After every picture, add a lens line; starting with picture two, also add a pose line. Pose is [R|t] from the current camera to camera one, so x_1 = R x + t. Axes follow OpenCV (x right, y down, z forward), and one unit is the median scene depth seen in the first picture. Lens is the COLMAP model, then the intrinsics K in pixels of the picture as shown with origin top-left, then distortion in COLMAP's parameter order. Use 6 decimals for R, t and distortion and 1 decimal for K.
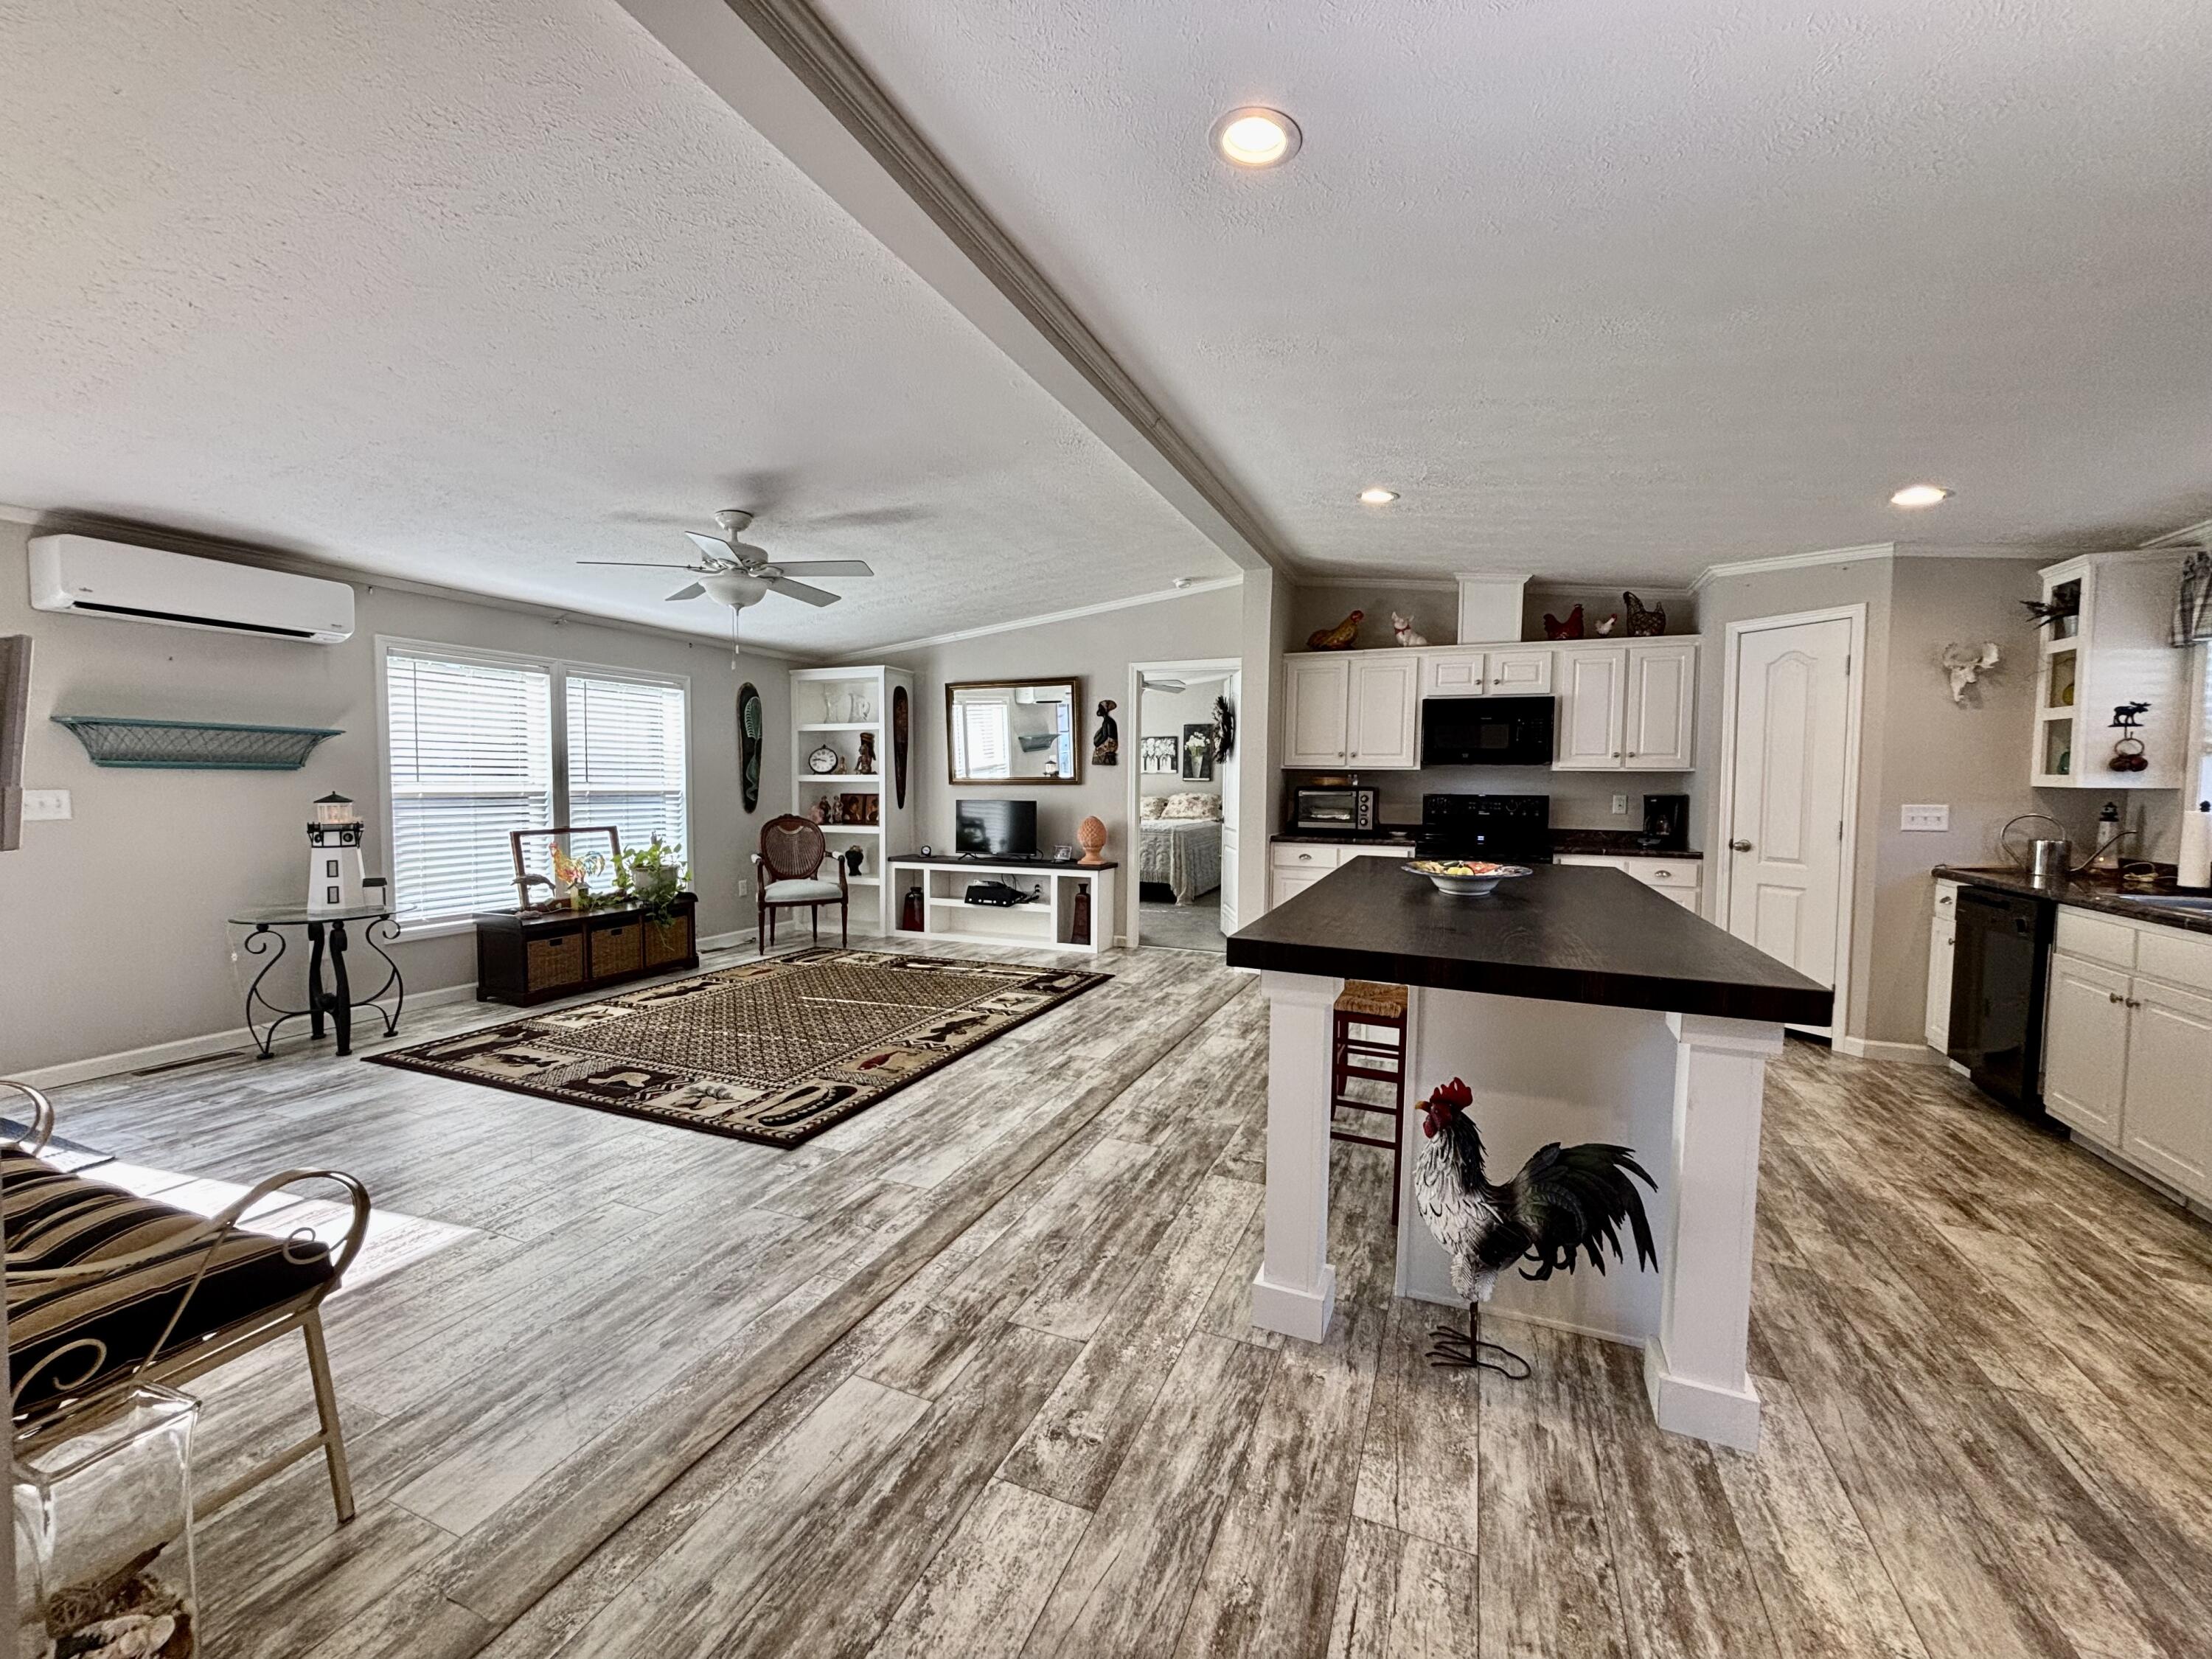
lens RADIAL K [[885.1, 0, 1102.9], [0, 885.1, 824.9], [0, 0, 1]] dist [0.001825, -0.000803]
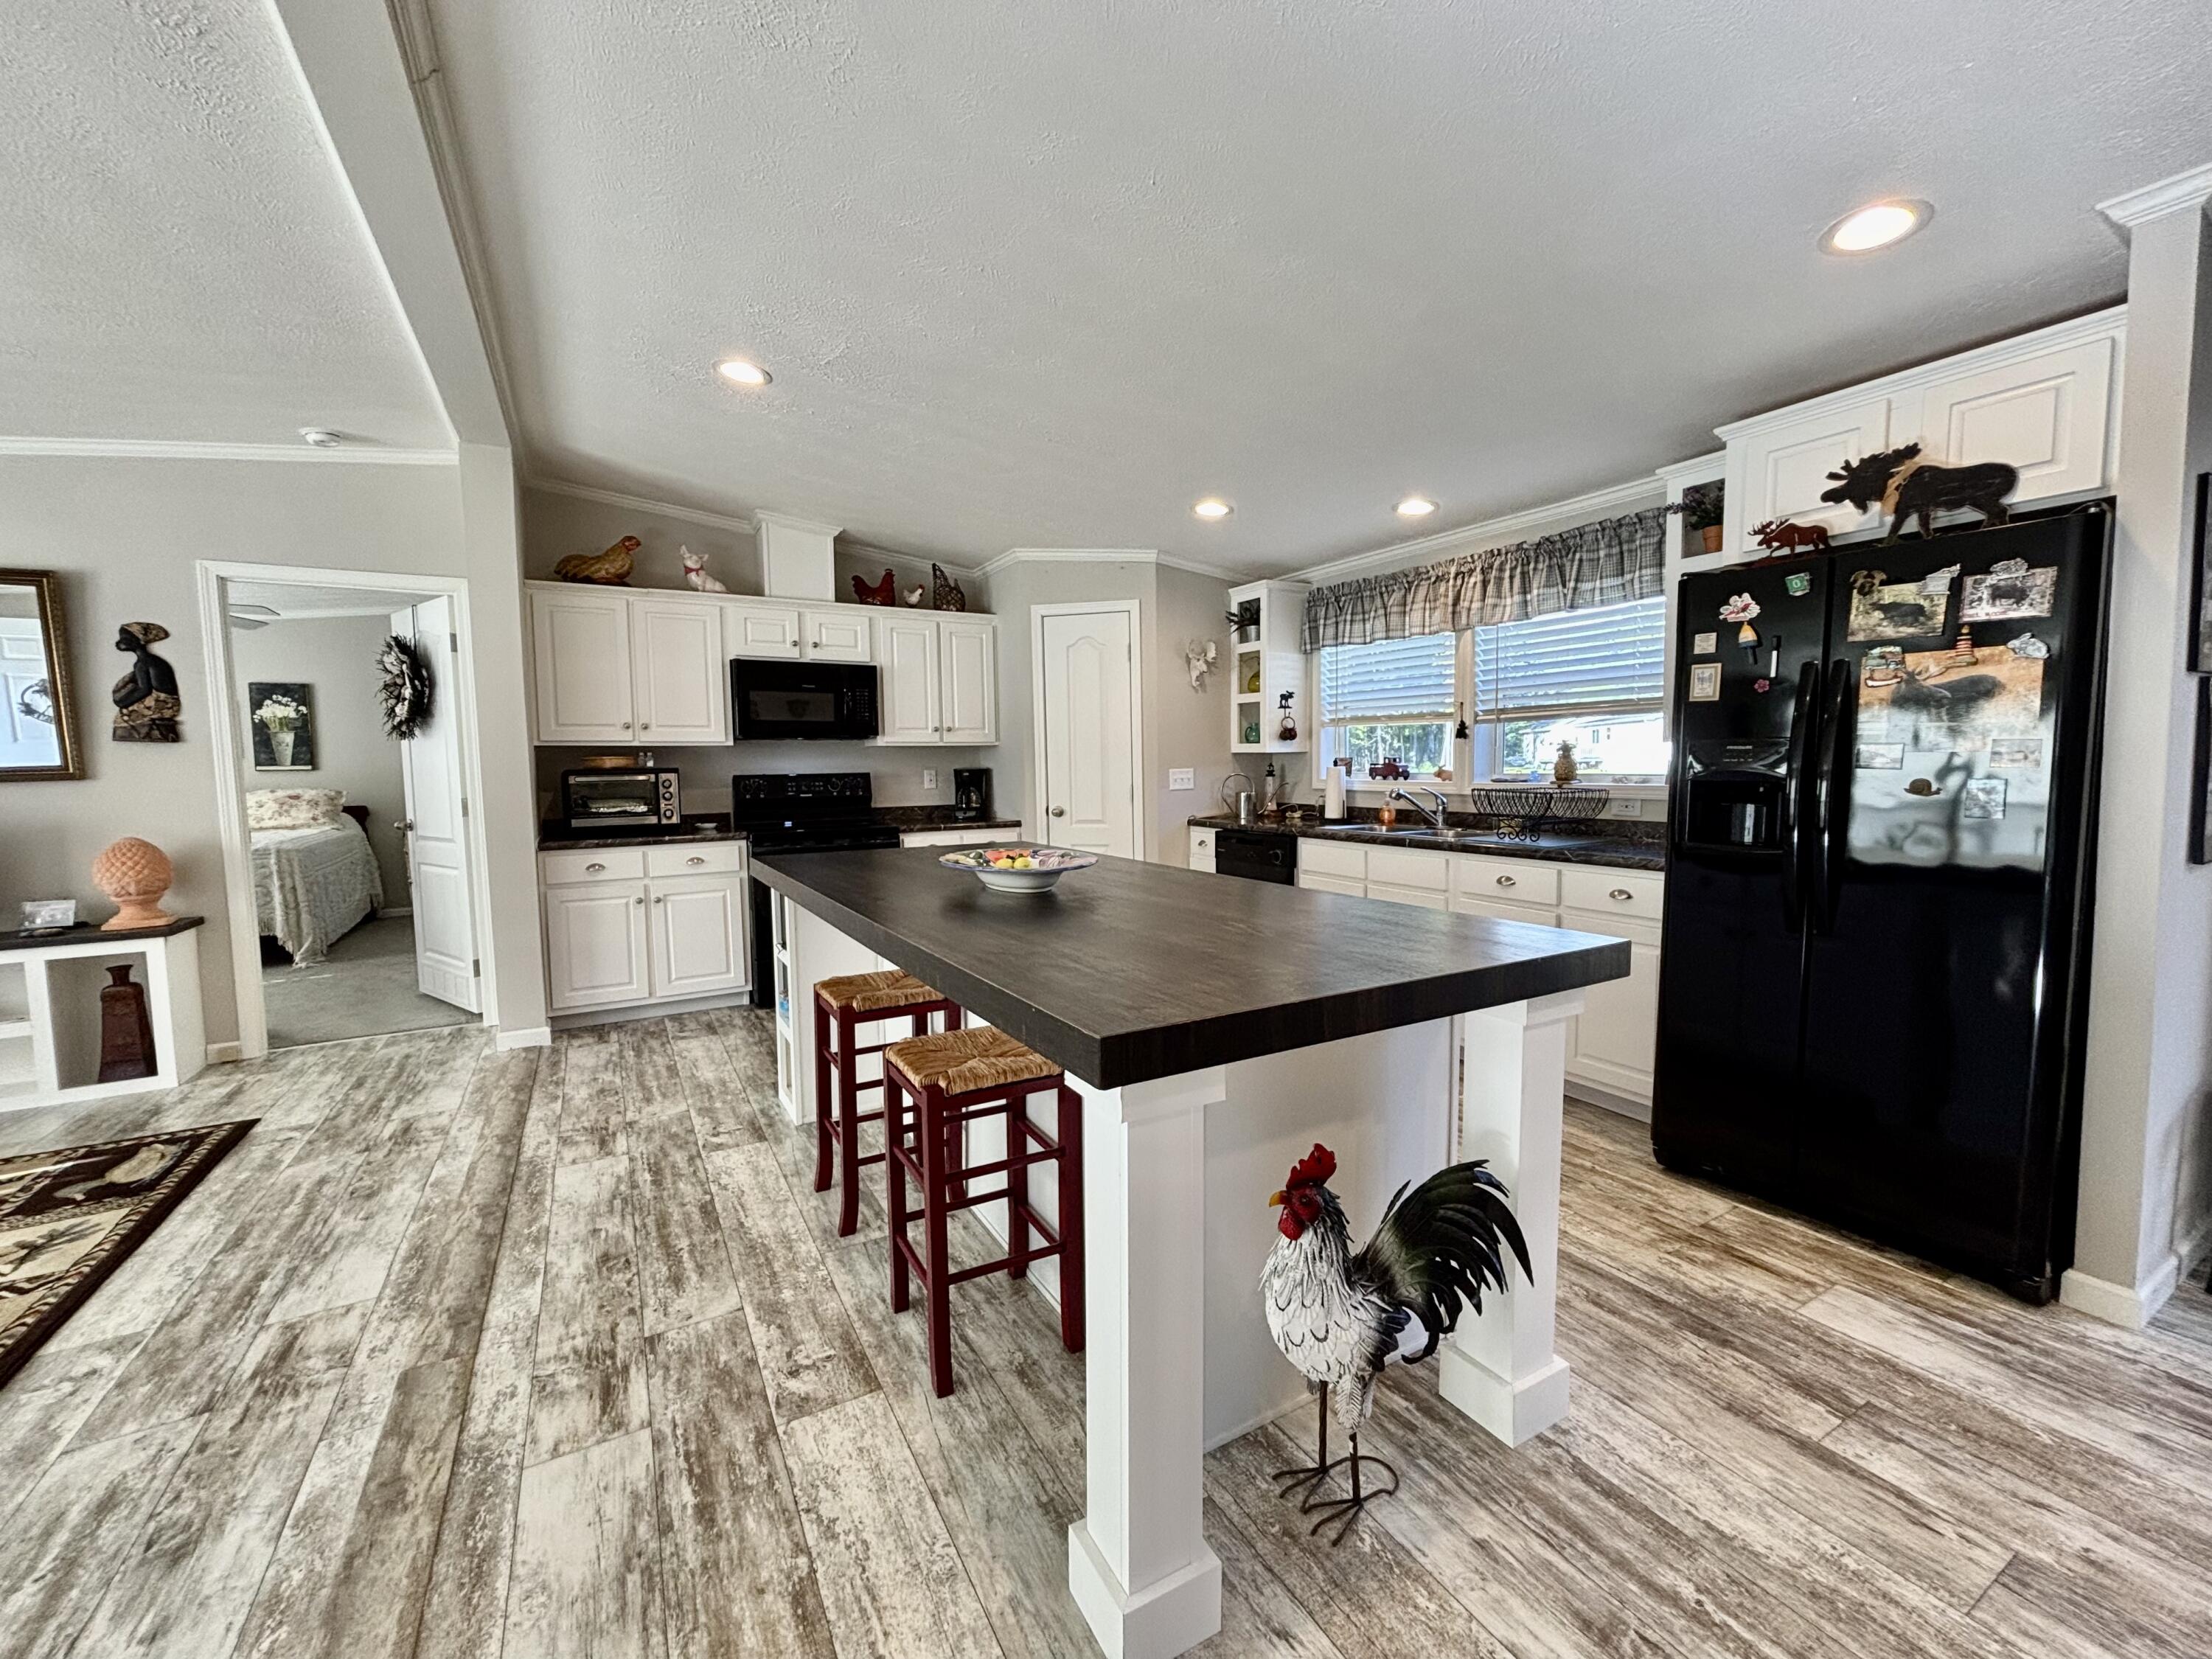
lens RADIAL K [[885.1, 0, 1100.8], [0, 885.1, 827.9], [0, 0, 1]] dist [0.001825, -0.000803]
pose [[0.607582, -0.079608, 0.790257, -0.114252], [0.061830, 0.996686, 0.052866, -0.011059], [-0.791846, 0.016741, 0.610491, 0.294599]]
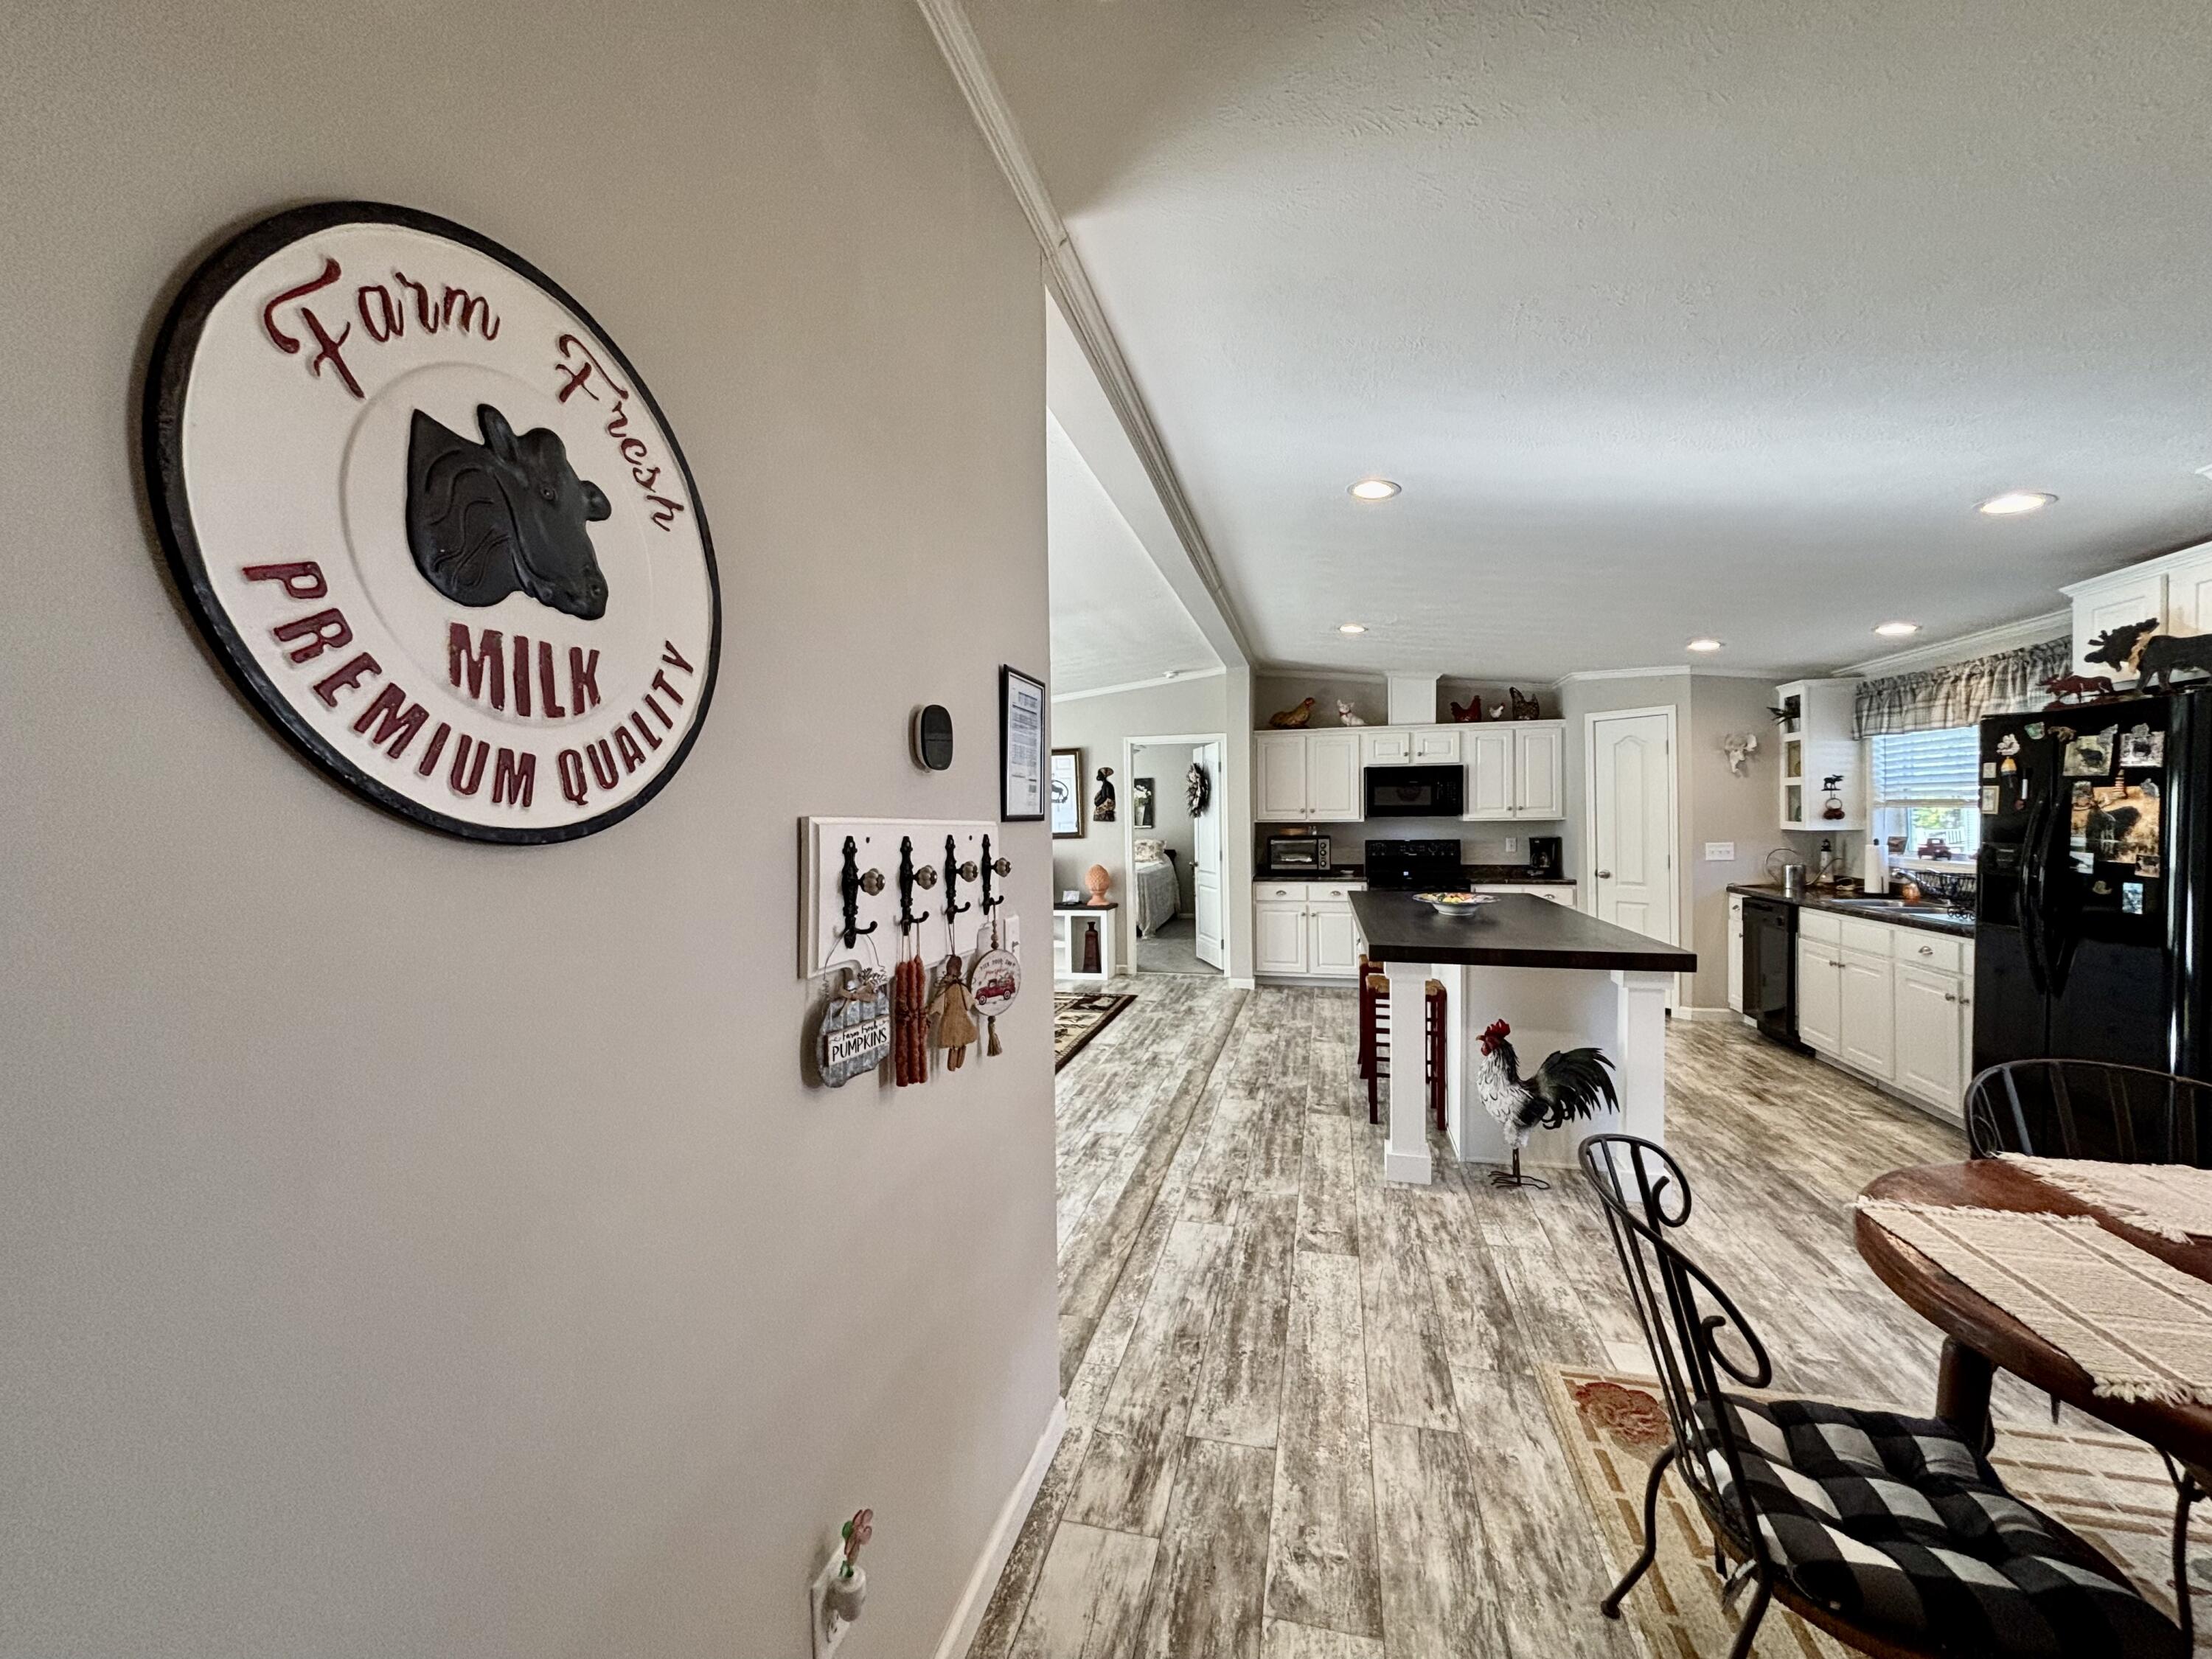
lens RADIAL K [[885.1, 0, 1104.5], [0, 885.1, 826.0], [0, 0, 1]] dist [0.001825, -0.000803]
pose [[0.987967, -0.024054, 0.152782, -0.265893], [0.030470, 0.998743, -0.039799, -0.020416], [-0.151632, 0.043975, 0.987458, -0.262243]]
